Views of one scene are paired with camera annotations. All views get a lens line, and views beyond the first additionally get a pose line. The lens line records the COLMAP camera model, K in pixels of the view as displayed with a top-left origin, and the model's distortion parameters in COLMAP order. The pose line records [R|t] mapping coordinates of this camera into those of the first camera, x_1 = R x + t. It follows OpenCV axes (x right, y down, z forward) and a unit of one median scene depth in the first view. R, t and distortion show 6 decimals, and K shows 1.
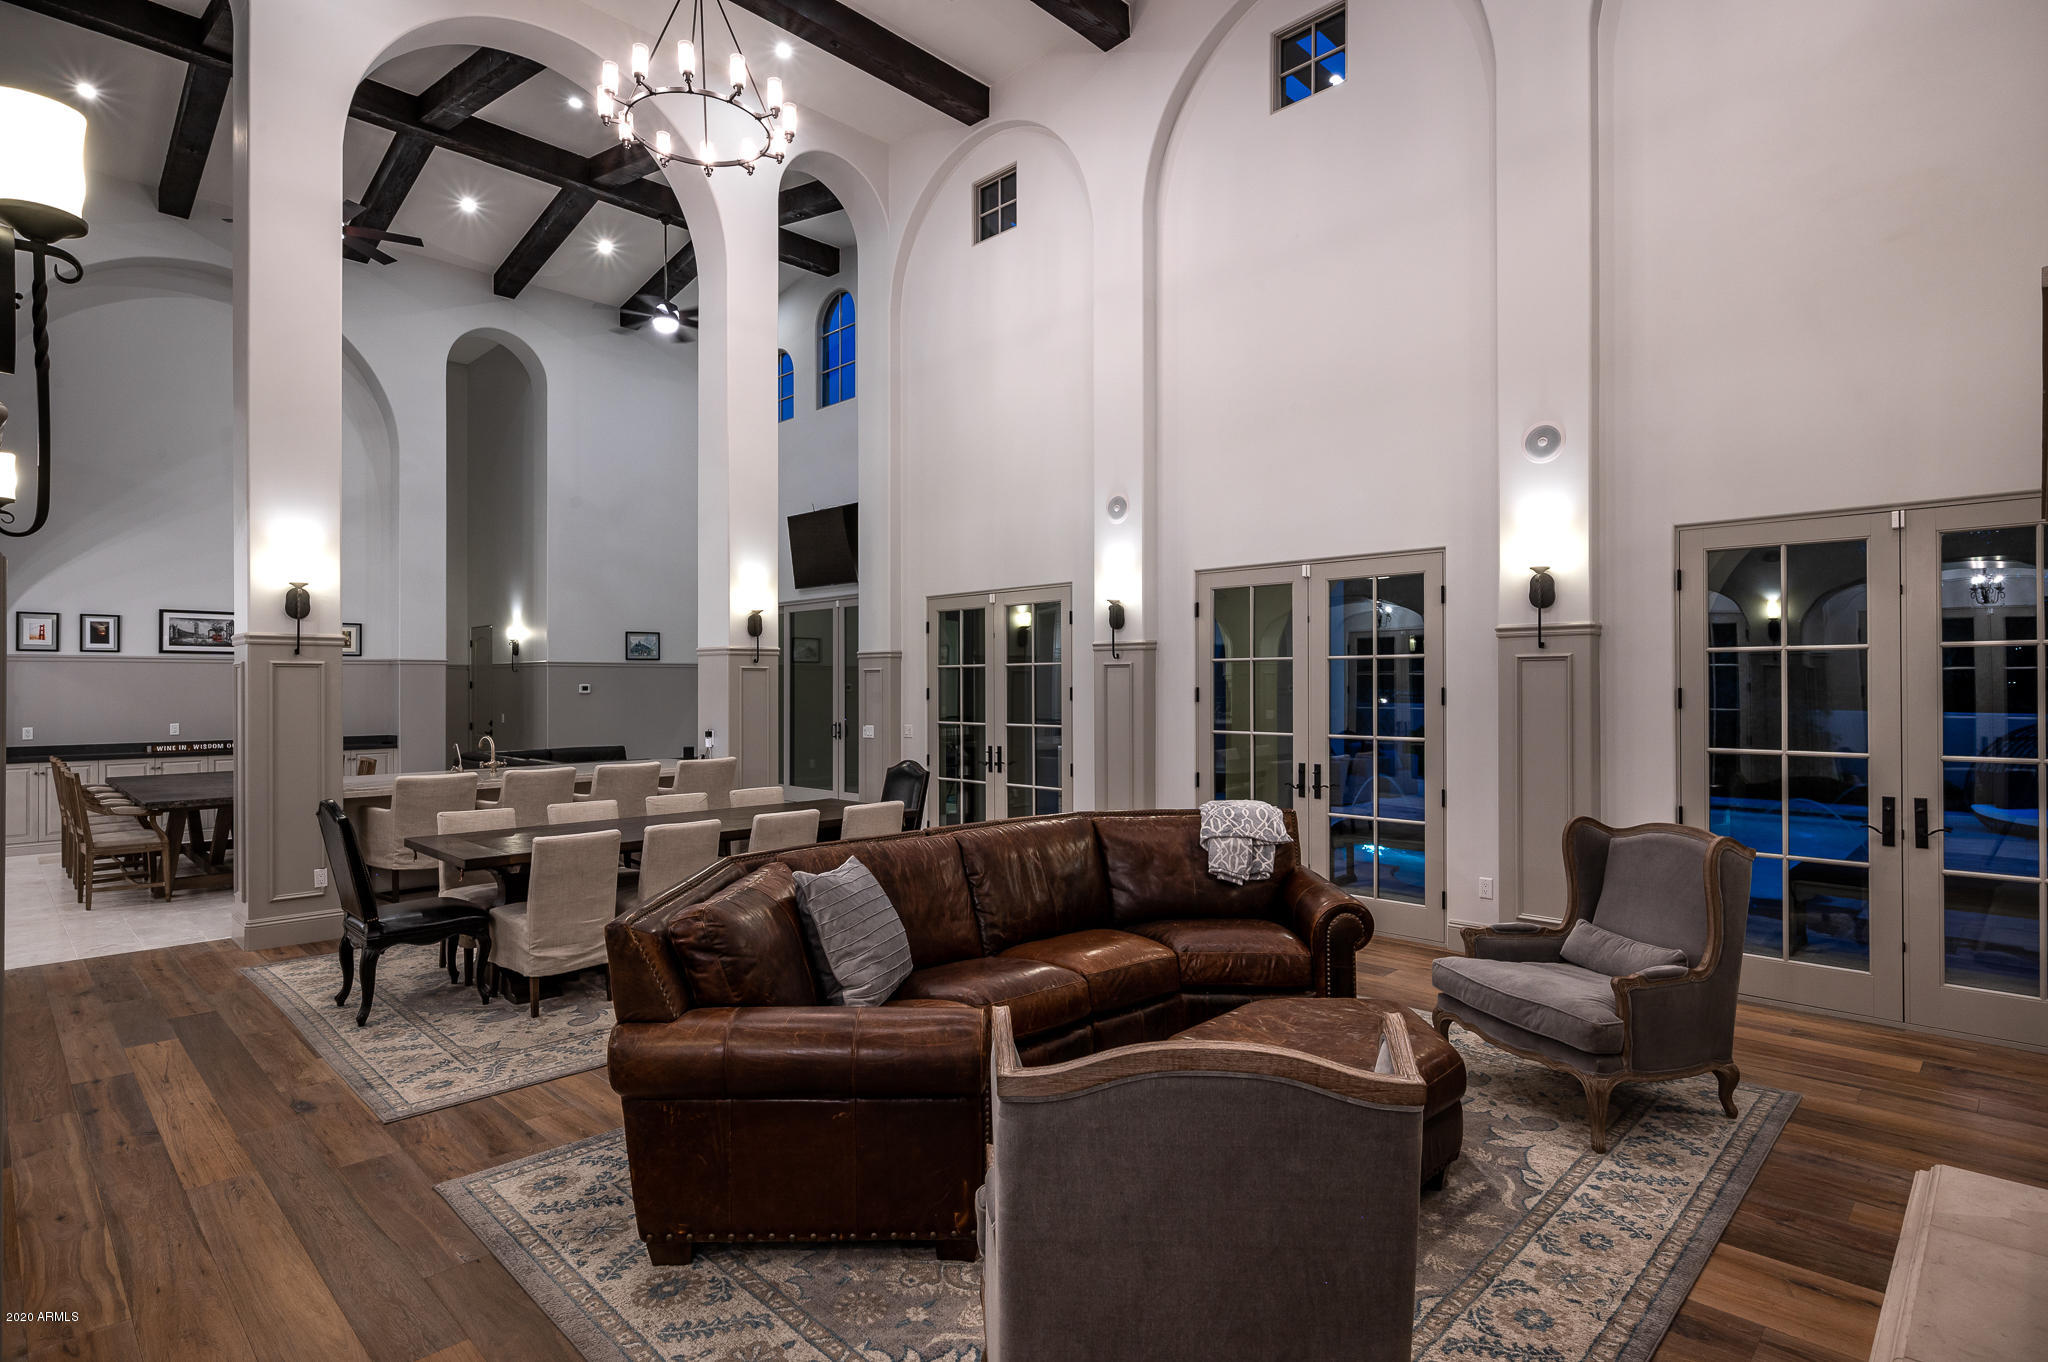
lens RADIAL K [[1090.1, 0, 1016.4], [0, 1090.1, 680.1], [0, 0, 1]] dist [0.001446, -0.000063]
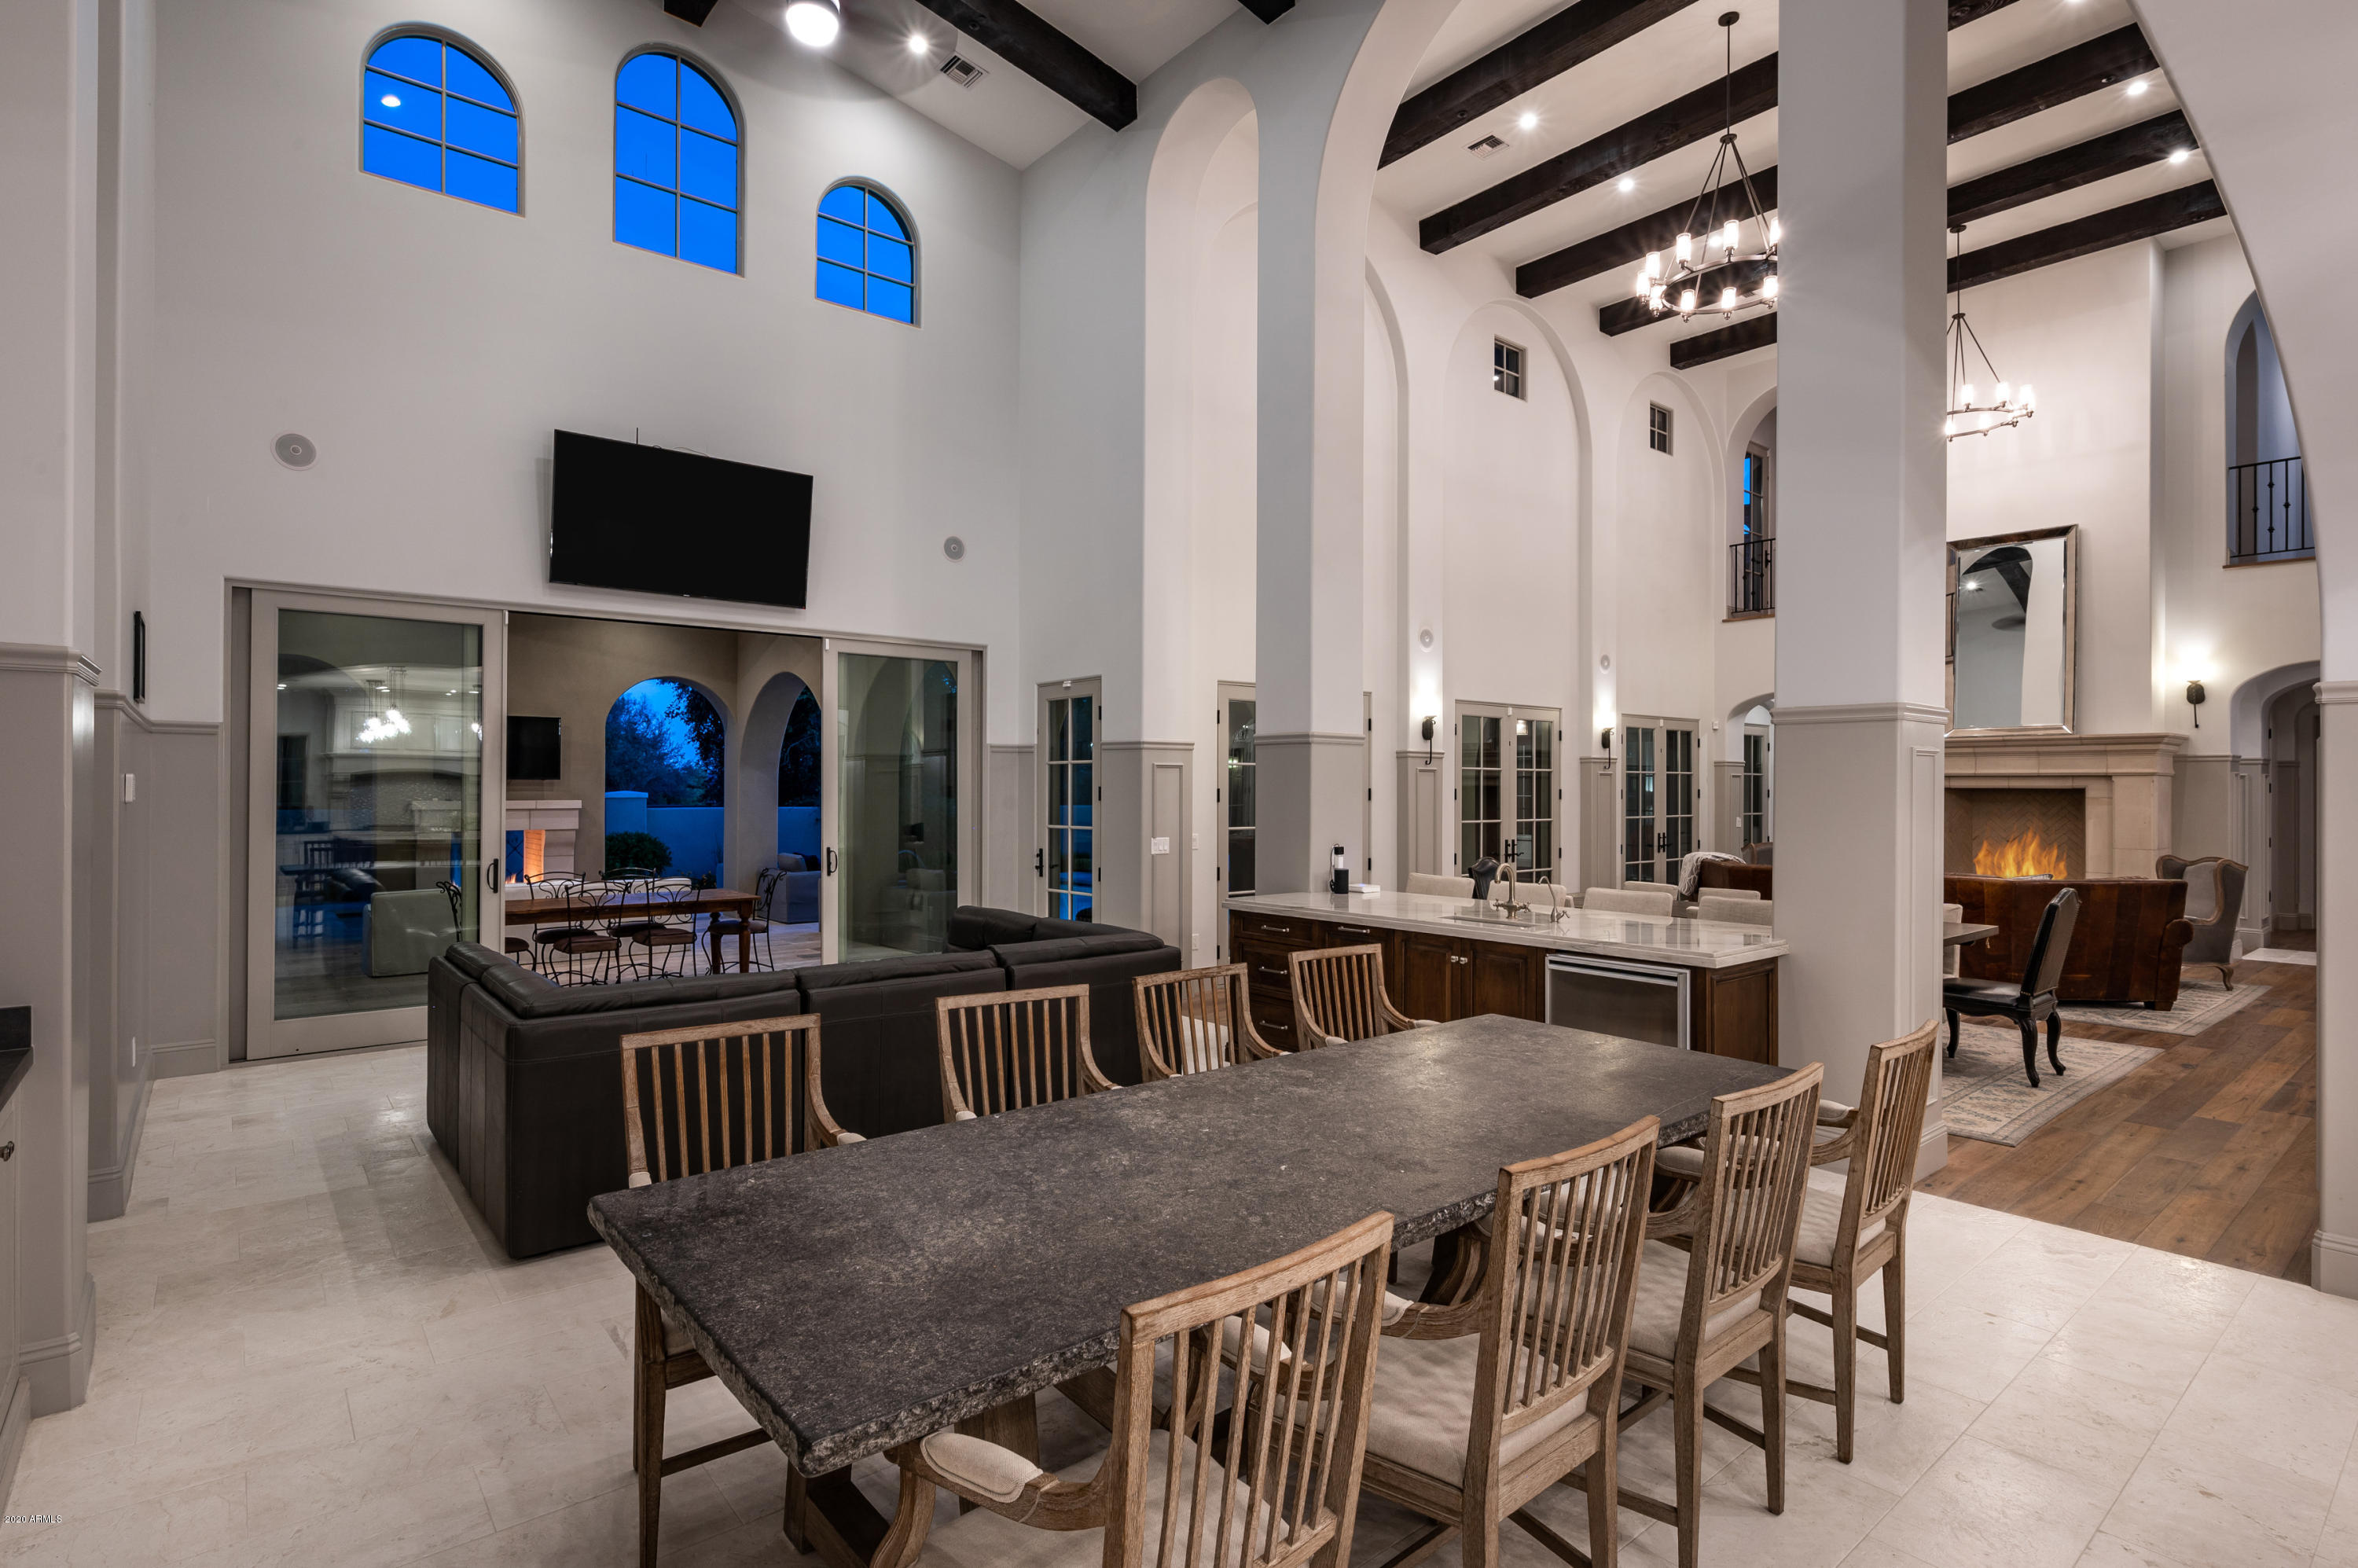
lens RADIAL K [[1146.5, 0, 1175.4], [0, 1146.5, 794.2], [0, 0, 1]] dist [0.005920, -0.000749]
pose [[0.113752, -0.001310, 0.993508, -1.348737], [-0.006745, 0.999975, 0.002091, 0.013190], [-0.993486, -0.006939, 0.113741, 1.289683]]
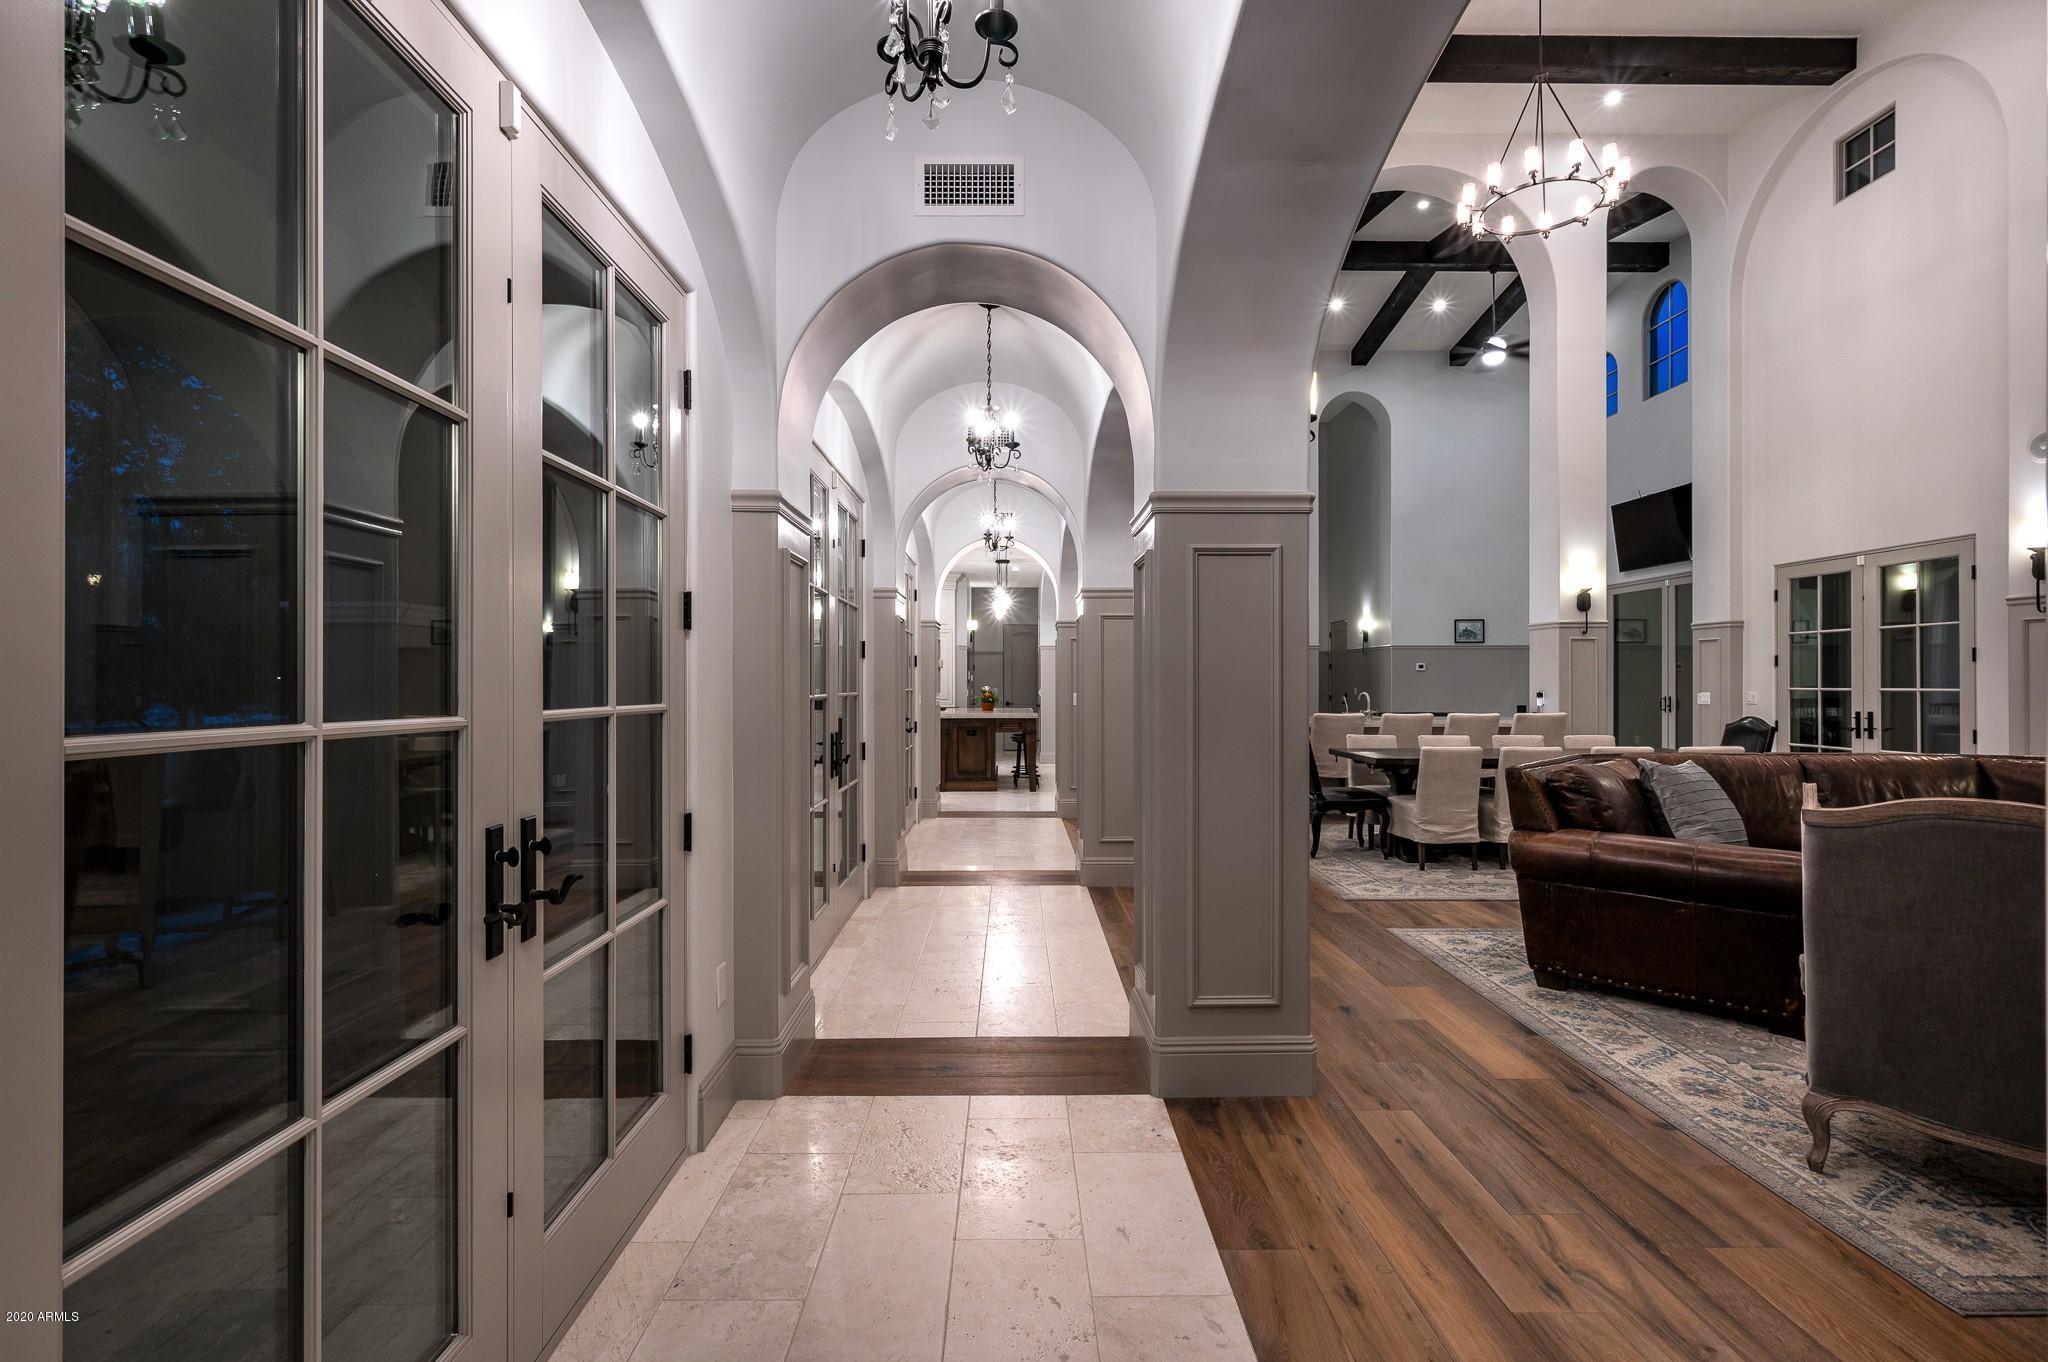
lens RADIAL K [[898.3, 0, 1038.8], [0, 898.3, 678.3], [0, 0, 1]] dist [0.000575, 0.000997]
pose [[0.716853, 0.001148, -0.697224, 0.012443], [0.009138, 0.999897, 0.011042, 0.015857], [0.697165, -0.014286, 0.716768, -0.096567]]
